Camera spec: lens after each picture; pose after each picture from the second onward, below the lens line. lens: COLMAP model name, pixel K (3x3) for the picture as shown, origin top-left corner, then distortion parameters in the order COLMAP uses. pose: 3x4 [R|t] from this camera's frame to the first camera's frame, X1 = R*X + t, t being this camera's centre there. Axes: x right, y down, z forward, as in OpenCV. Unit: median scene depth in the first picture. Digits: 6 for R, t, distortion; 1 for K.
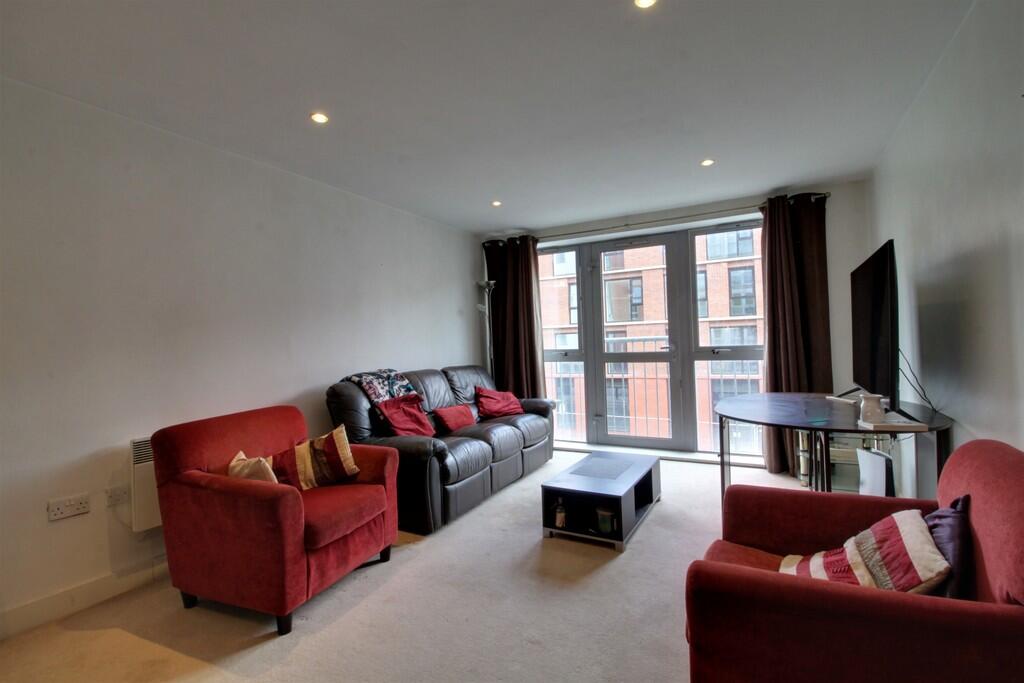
lens RADIAL K [[474.1, 0, 508.6], [0, 474.1, 336.7], [0, 0, 1]] dist [-0.000040, -0.013466]
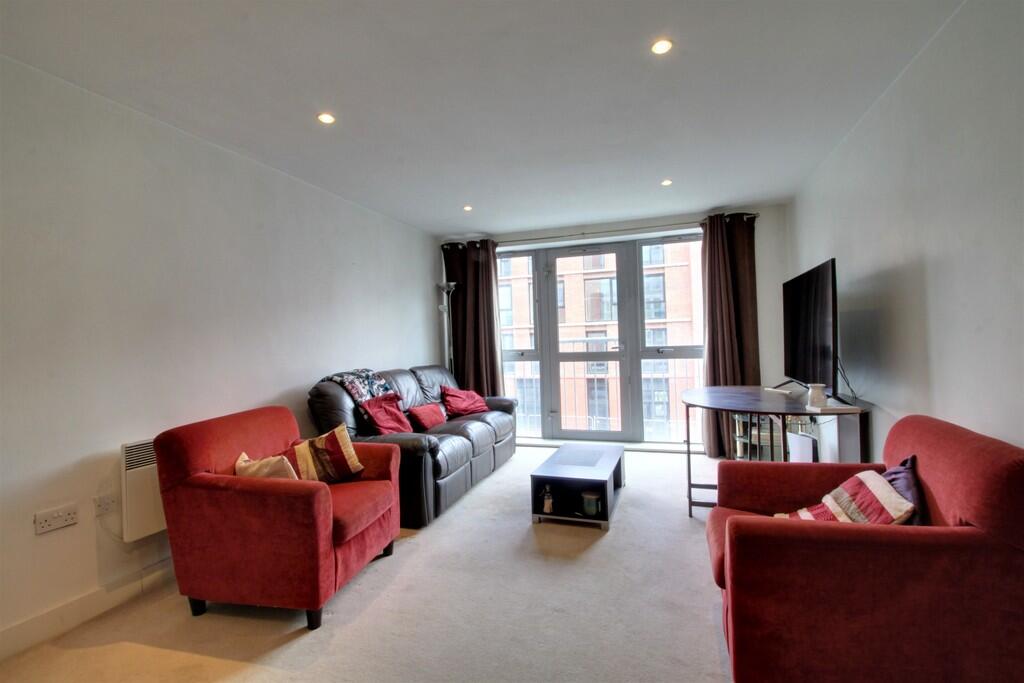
lens RADIAL K [[474.1, 0, 508.6], [0, 474.1, 336.7], [0, 0, 1]] dist [-0.000040, -0.013466]
pose [[0.984976, 0.002721, 0.172670, -0.155818], [-0.002135, 0.999991, -0.003580, 0.003988], [-0.172678, 0.003158, 0.984973, -0.047218]]
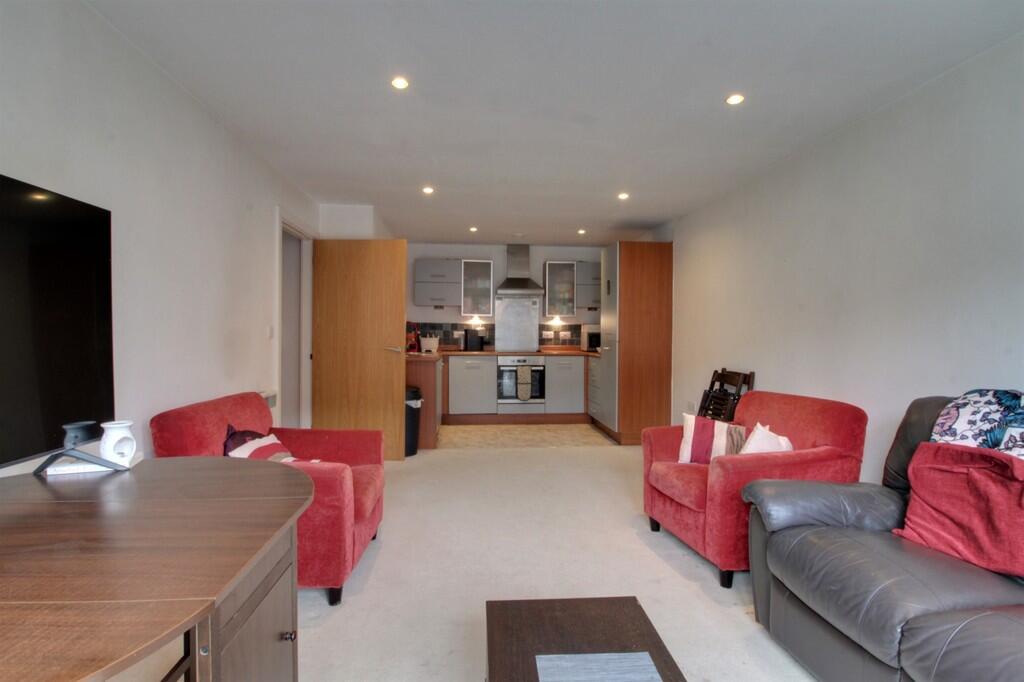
lens RADIAL K [[503.5, 0, 509.2], [0, 503.5, 336.8], [0, 0, 1]] dist [0.001766, -0.015026]
pose [[-0.827754, 0.029274, -0.560326, 0.480768], [0.024886, 0.999571, 0.015458, -0.000997], [0.560538, -0.001149, -0.828128, 1.313387]]
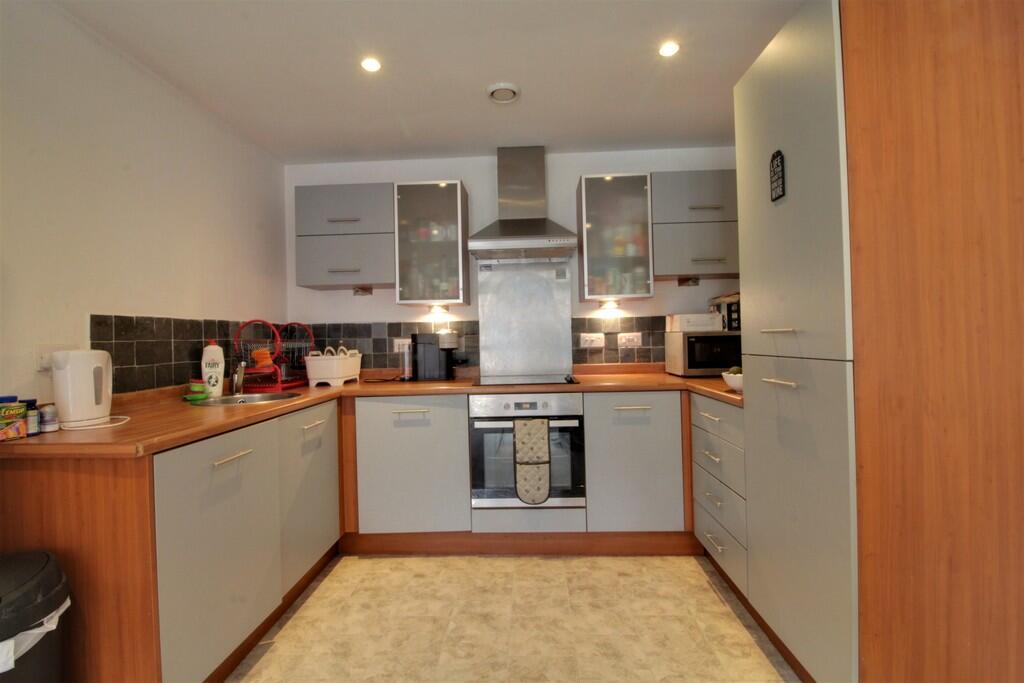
lens RADIAL K [[474.1, 0, 508.6], [0, 474.1, 336.7], [0, 0, 1]] dist [-0.000040, -0.013466]
pose [[-0.893526, 0.049486, -0.446276, -0.365685], [0.055850, 0.998439, -0.001108, 0.013011], [0.445525, -0.025914, -0.894895, 0.308696]]
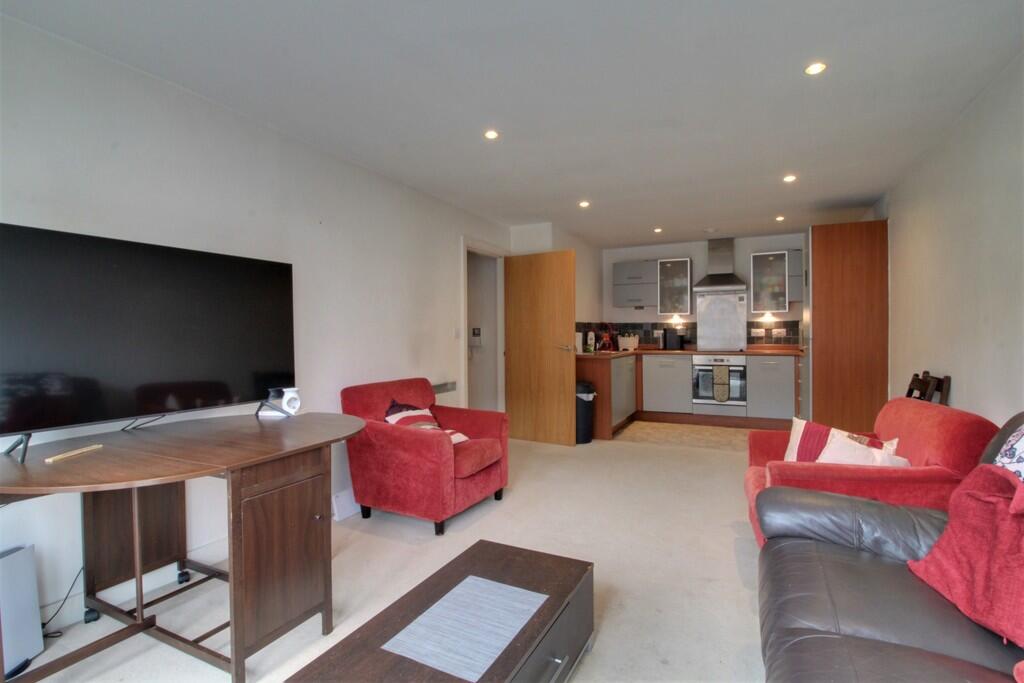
lens RADIAL K [[495.2, 0, 510.3], [0, 495.2, 337.3], [0, 0, 1]] dist [0.001267, -0.015964]
pose [[-0.997880, 0.038847, -0.052216, 0.190730], [0.038953, 0.999241, -0.001006, 0.010803], [0.052138, -0.003038, -0.998635, 1.544695]]
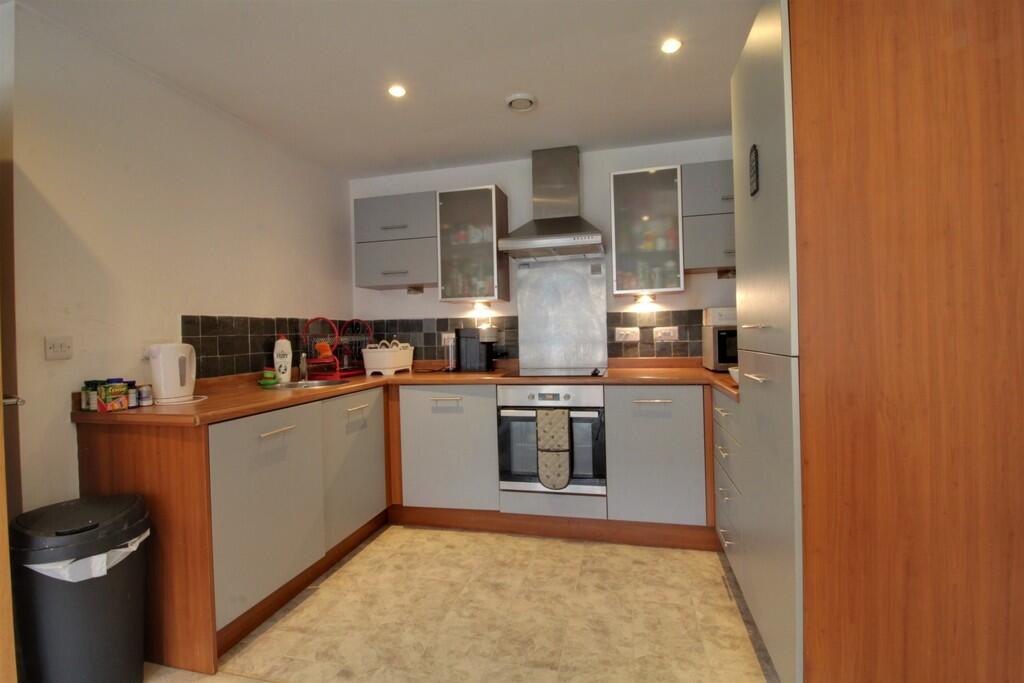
lens RADIAL K [[474.1, 0, 508.6], [0, 474.1, 336.7], [0, 0, 1]] dist [-0.000040, -0.013466]
pose [[-0.964396, 0.056661, -0.258322, -0.466235], [0.057912, 0.998318, 0.002769, 0.017105], [0.258045, -0.012290, -0.966055, 0.407992]]
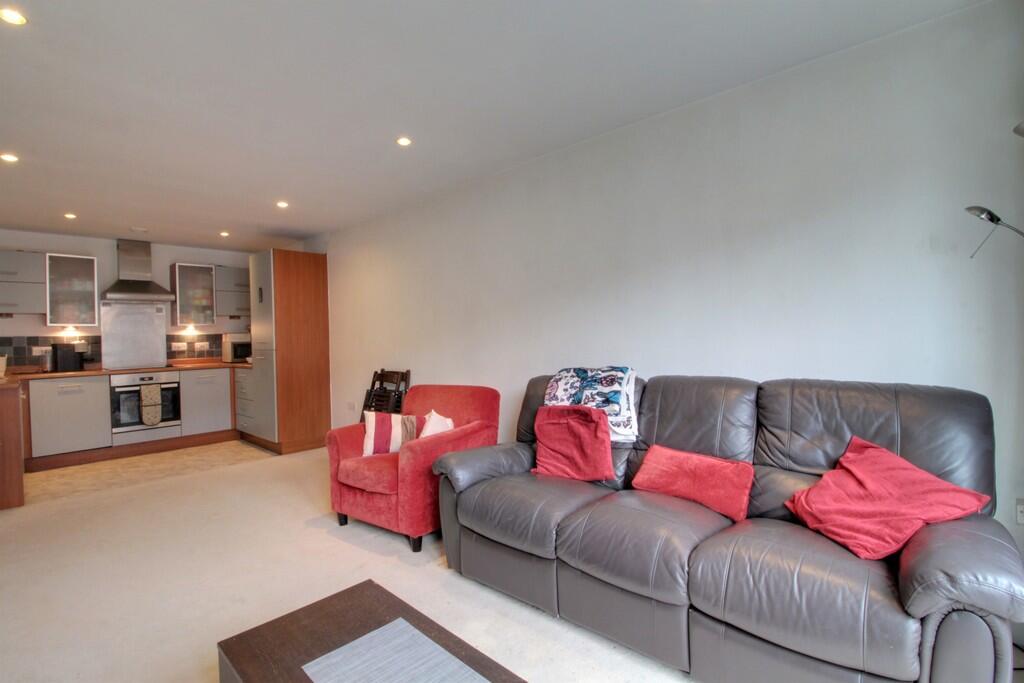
lens RADIAL K [[474.1, 0, 508.6], [0, 474.1, 336.7], [0, 0, 1]] dist [-0.000040, -0.013466]
pose [[-0.239542, 0.037952, -0.970144, 0.566692], [0.044946, 0.998598, 0.027968, -0.003891], [0.969845, -0.036905, -0.240912, 1.243605]]
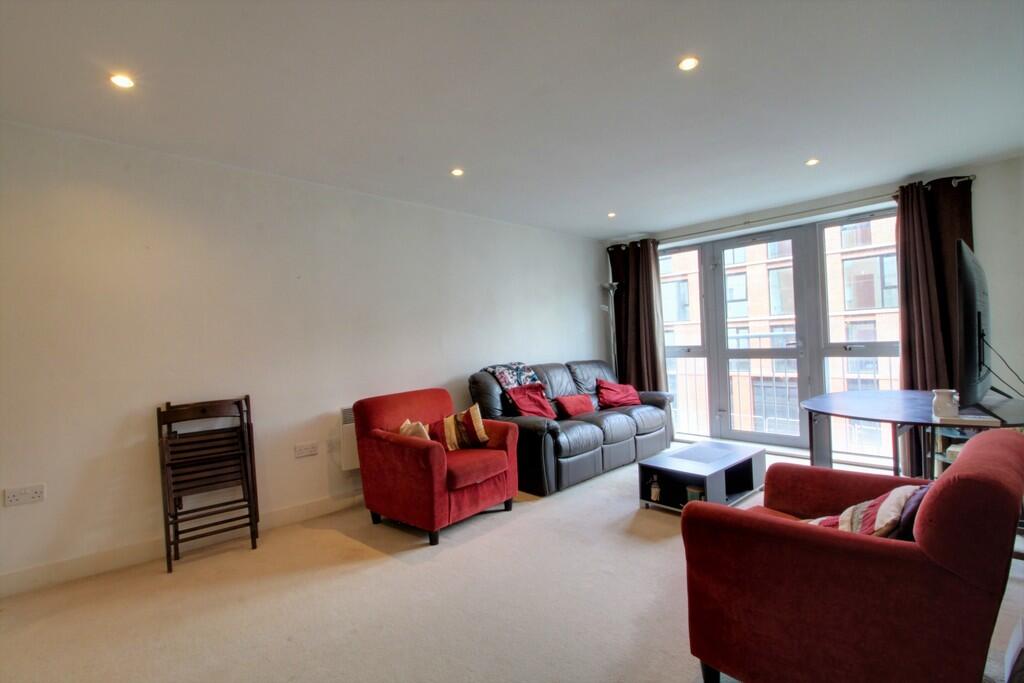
lens RADIAL K [[474.1, 0, 508.6], [0, 474.1, 336.7], [0, 0, 1]] dist [-0.000040, -0.013466]
pose [[0.949544, -0.006740, -0.313563, 0.125344], [0.009440, 0.999930, 0.007095, -0.006672], [0.313493, -0.009697, 0.949541, -0.185329]]
